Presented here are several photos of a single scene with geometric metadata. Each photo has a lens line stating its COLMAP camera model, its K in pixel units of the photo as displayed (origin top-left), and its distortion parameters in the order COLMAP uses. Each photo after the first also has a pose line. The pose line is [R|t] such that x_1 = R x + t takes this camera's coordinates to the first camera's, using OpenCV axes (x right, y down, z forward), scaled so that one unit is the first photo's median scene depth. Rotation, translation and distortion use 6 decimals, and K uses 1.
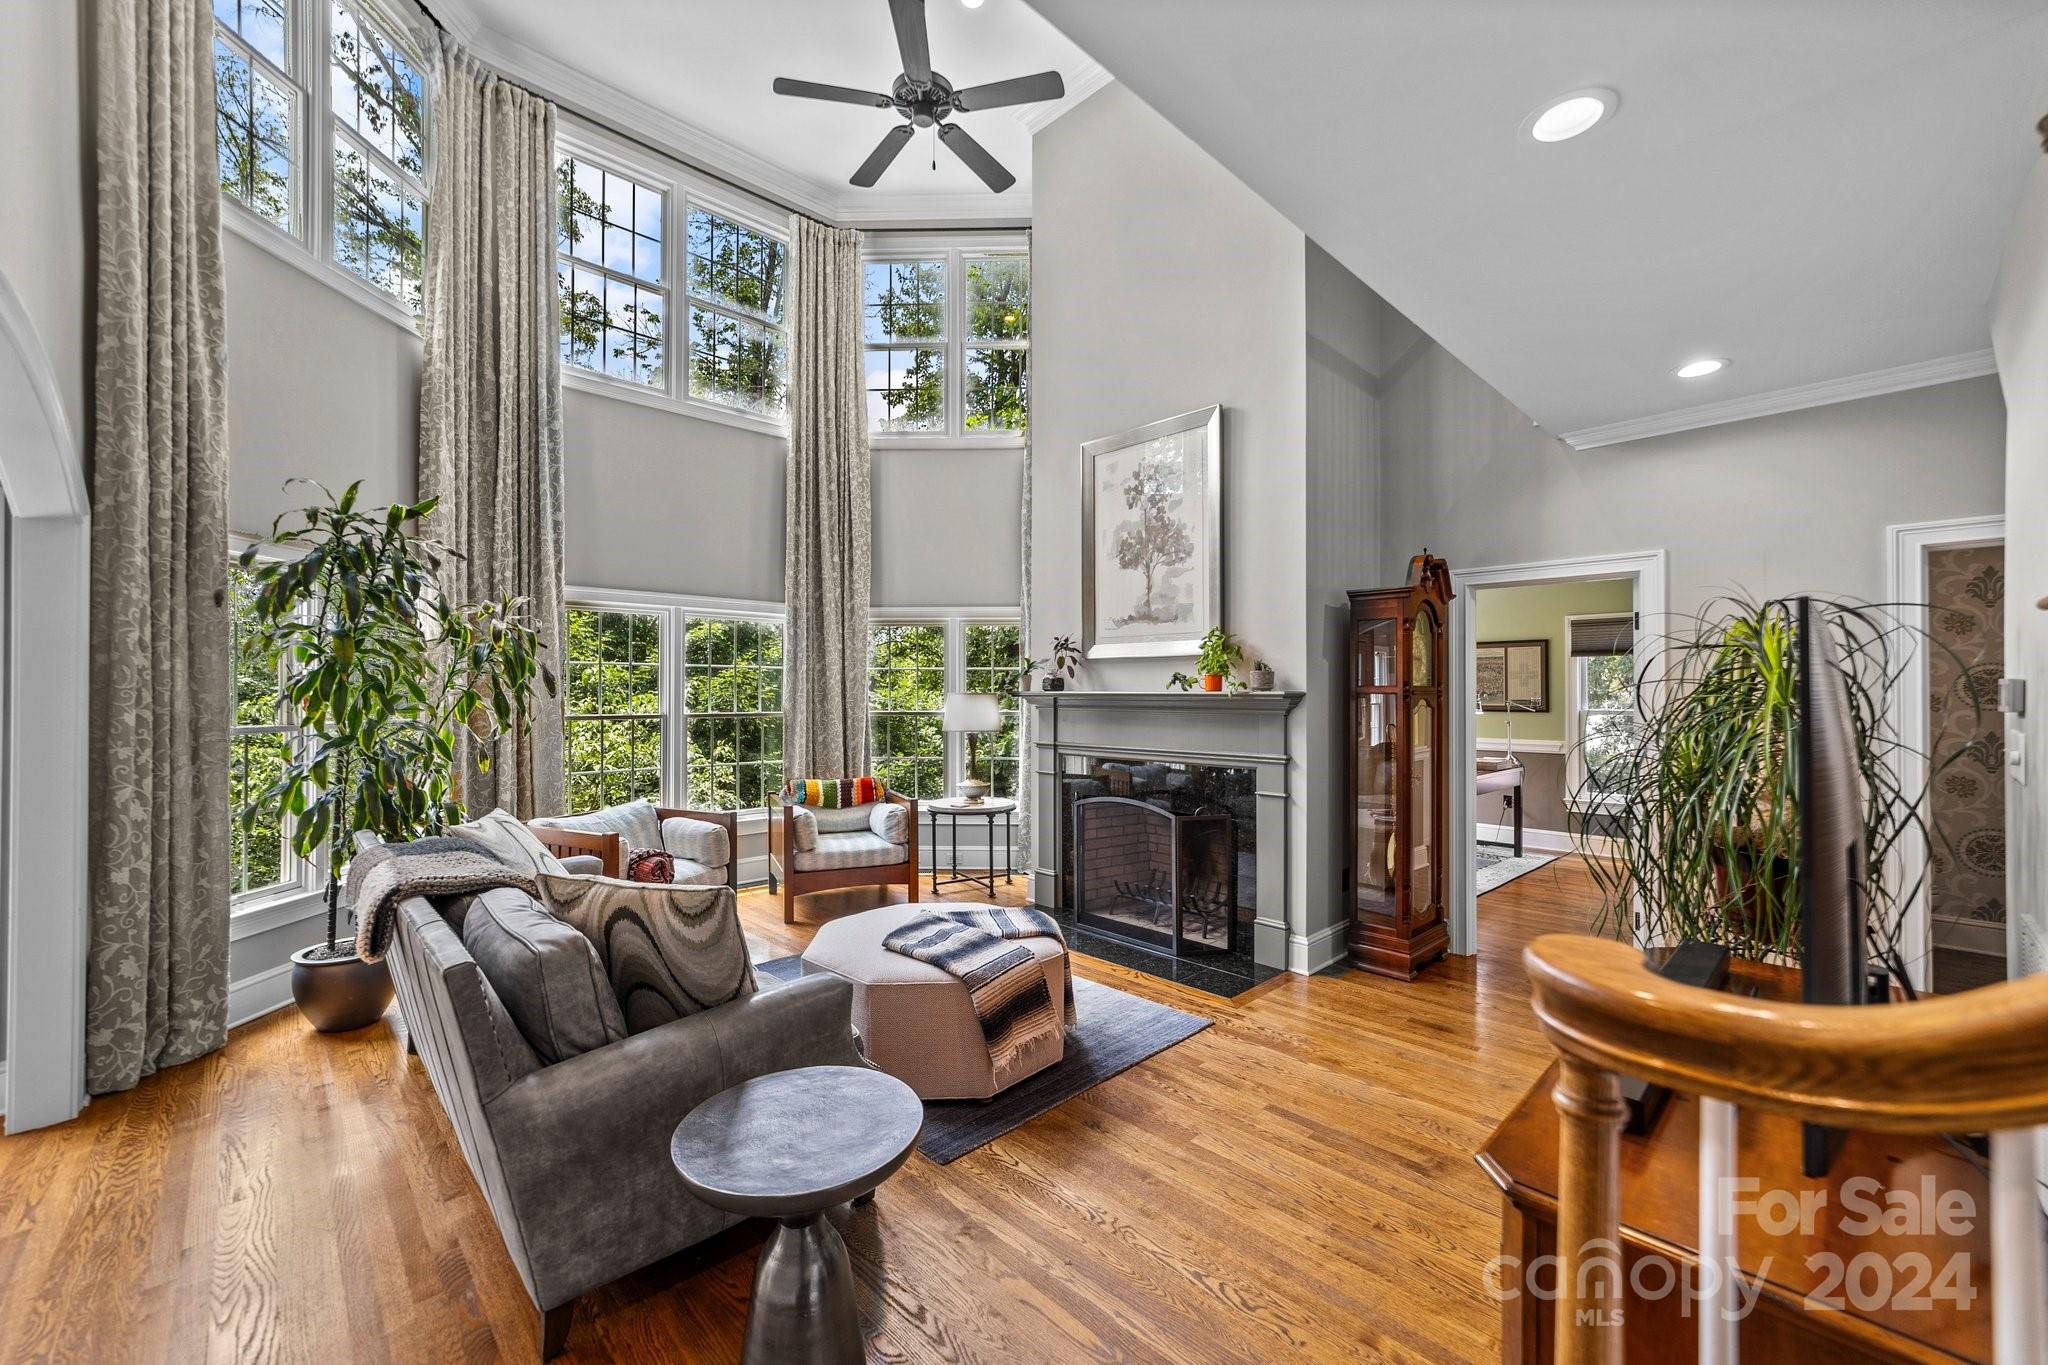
lens RADIAL K [[796.7, 0, 1019.1], [0, 796.7, 692.2], [0, 0, 1]] dist [-0.015588, 0.007051]
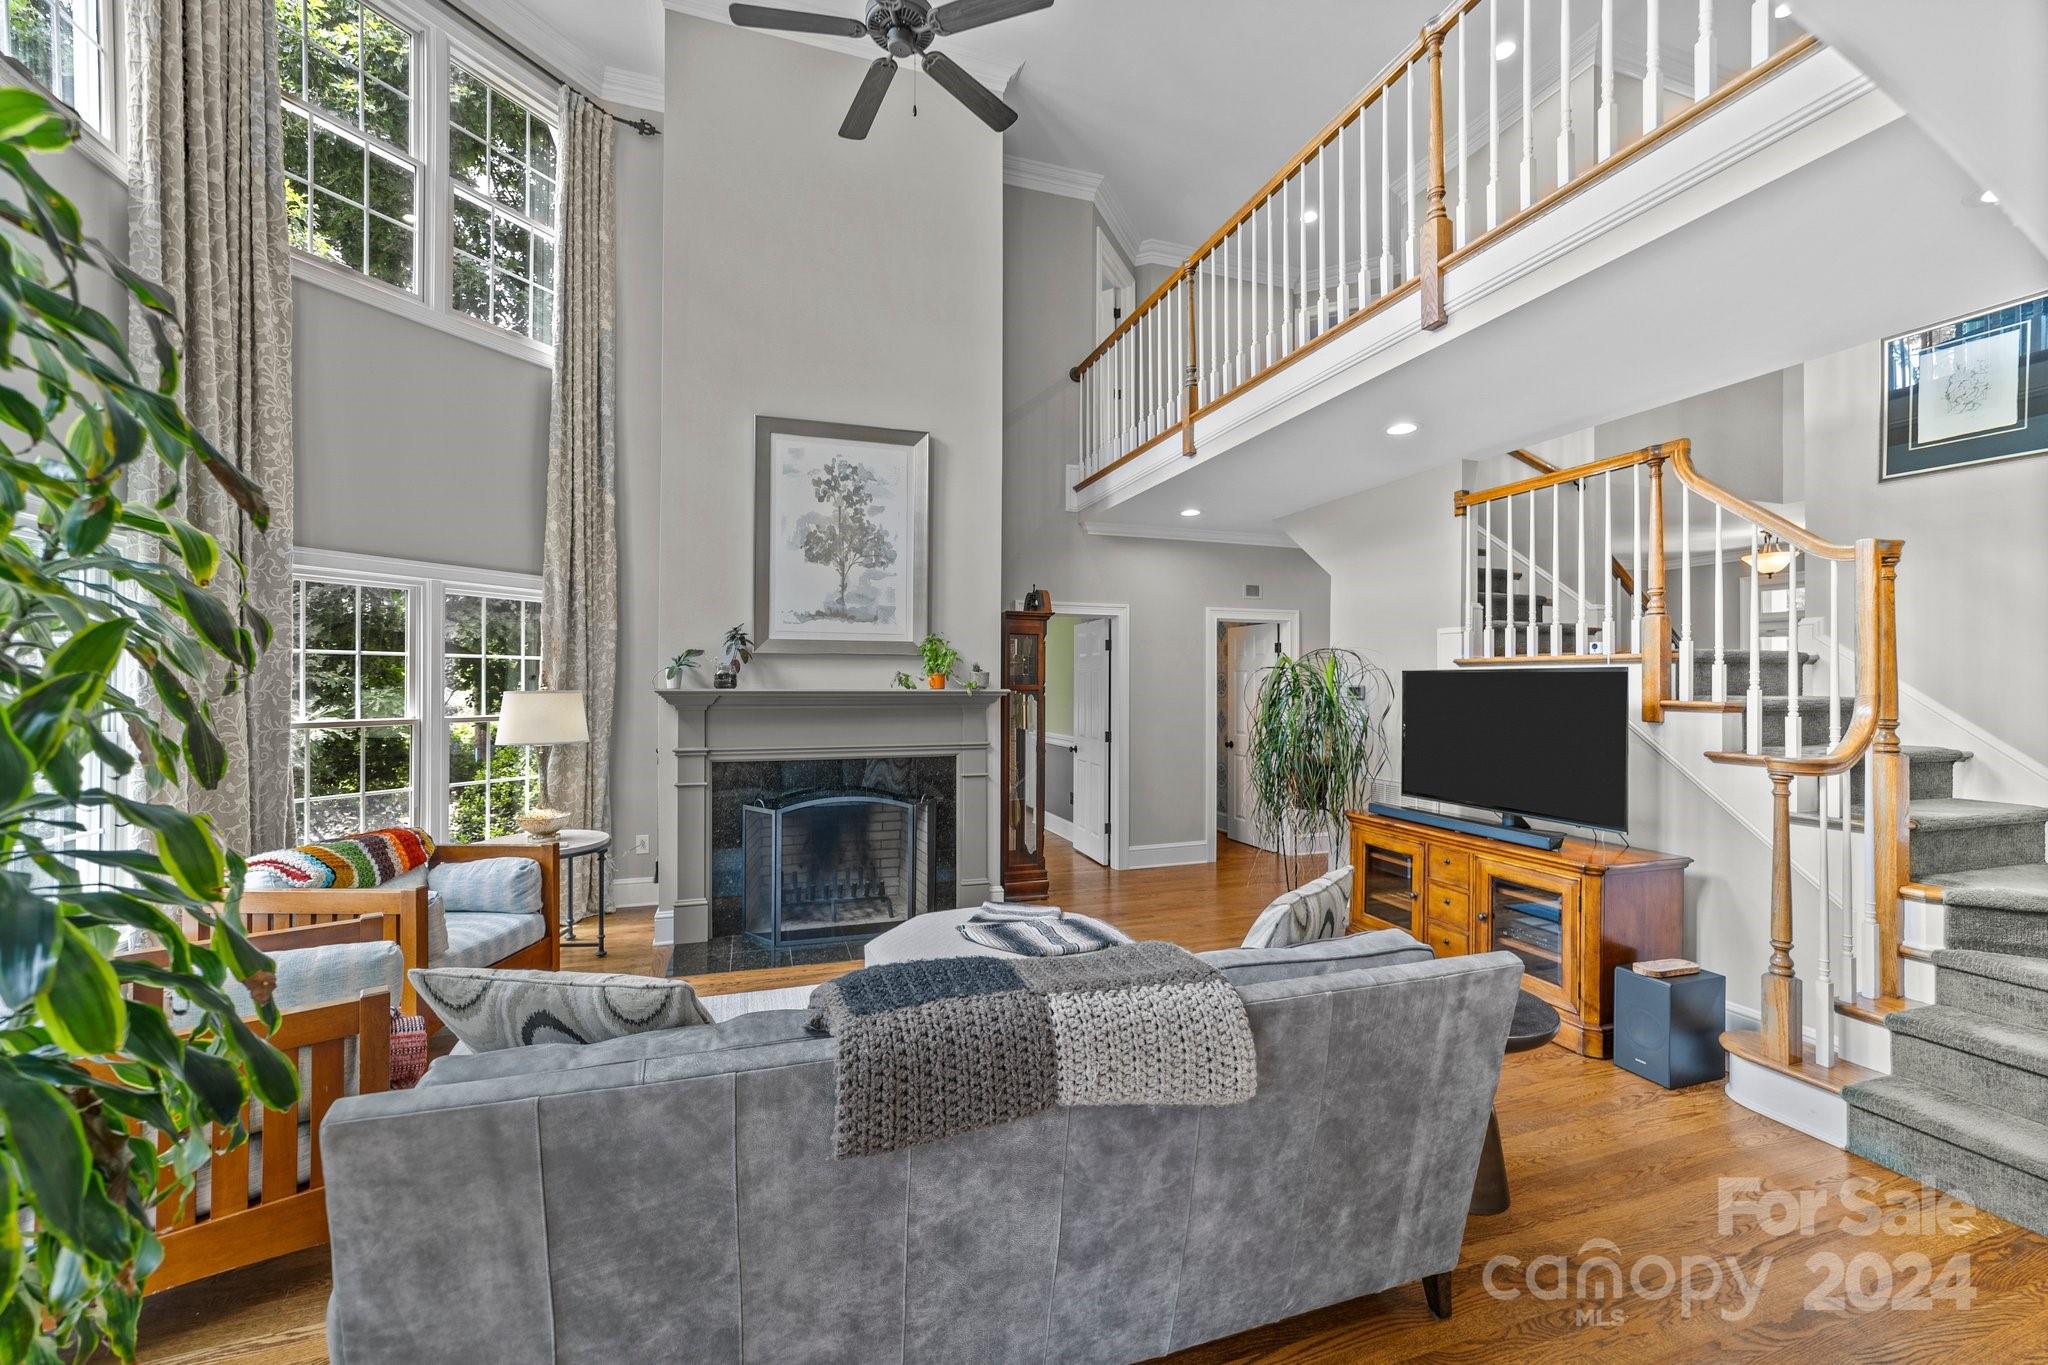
lens RADIAL K [[796.7, 0, 1011.7], [0, 796.7, 686.8], [0, 0, 1]] dist [-0.015588, 0.007051]
pose [[0.443729, -0.002829, 0.896156, -0.605136], [-0.004063, 0.999978, 0.005168, -0.009229], [-0.896152, -0.005934, 0.443708, 0.342494]]
